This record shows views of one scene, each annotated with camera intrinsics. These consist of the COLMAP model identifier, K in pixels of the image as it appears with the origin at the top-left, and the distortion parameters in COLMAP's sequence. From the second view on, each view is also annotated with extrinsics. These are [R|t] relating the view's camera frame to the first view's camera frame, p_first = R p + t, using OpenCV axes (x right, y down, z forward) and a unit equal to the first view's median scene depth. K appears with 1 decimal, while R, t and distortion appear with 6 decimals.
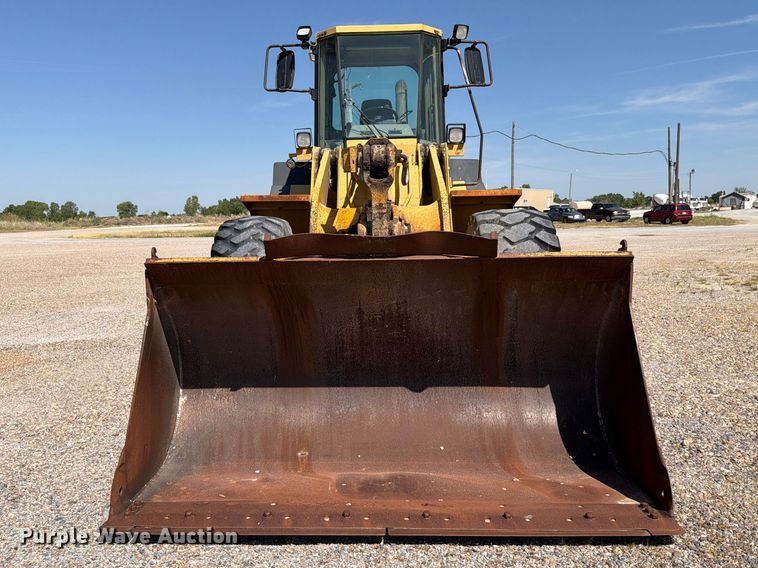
lens RADIAL K [[690.5, 0, 355.9], [0, 690.5, 285.5], [0, 0, 1]] dist [0.227272, -0.420006]
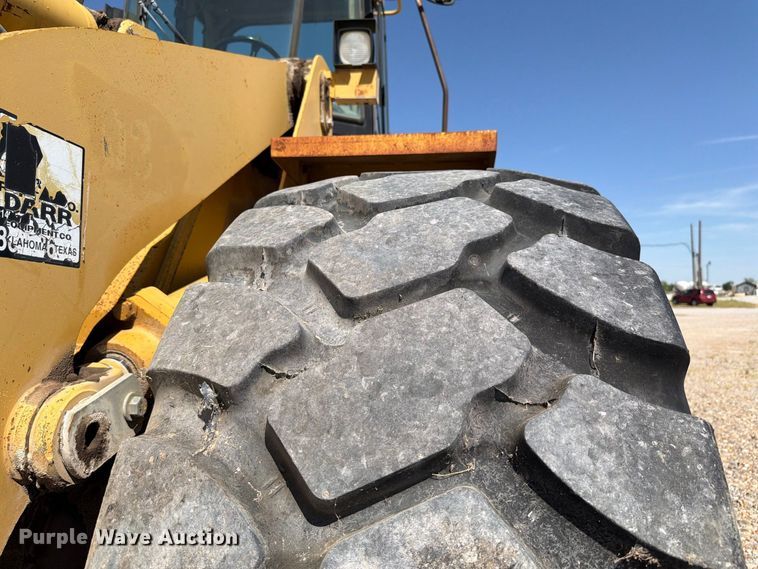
lens RADIAL K [[542.9, 0, 381.3], [0, 542.9, 293.1], [0, 0, 1]] dist [0.001897, -0.000375]
pose [[0.995020, 0.019305, -0.097787, 0.175311], [-0.029117, 0.994569, -0.099921, -0.037831], [0.095327, 0.102271, 0.990178, 0.641325]]
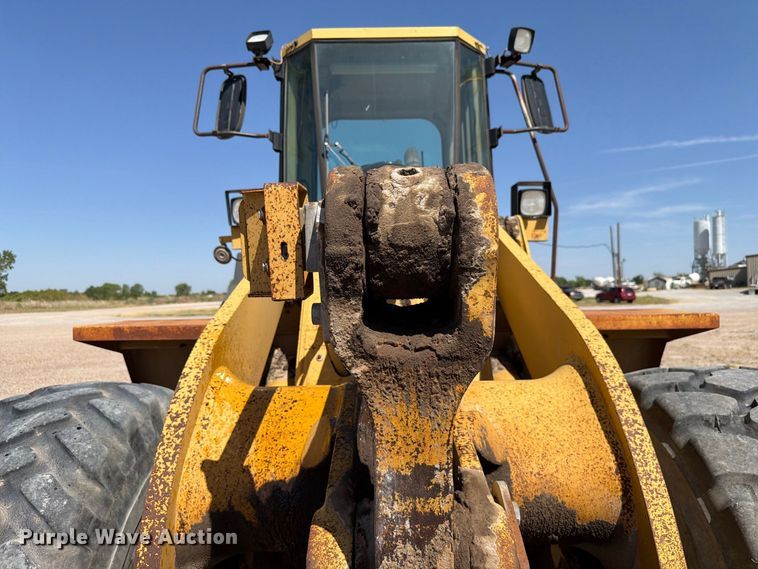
lens RADIAL K [[539.5, 0, 379.0], [0, 539.5, 284.5], [0, 0, 1]] dist [0.112440, -0.167430]
pose [[0.999525, -0.002265, 0.030720, 0.012779], [0.005772, 0.993402, -0.114542, -0.097499], [-0.030258, 0.114665, 0.992943, 0.549333]]
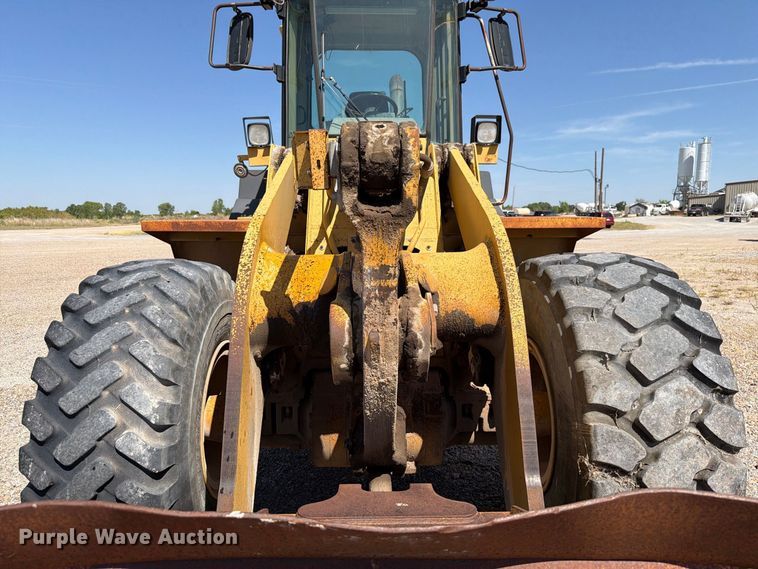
lens RADIAL K [[535.2, 0, 379.0], [0, 535.2, 284.5], [0, 0, 1]] dist [0.108973, -0.160372]
pose [[0.998327, 0.004672, 0.057632, 0.009335], [-0.006204, 0.999631, 0.026432, -0.074909], [-0.057487, -0.026745, 0.997988, 0.440843]]
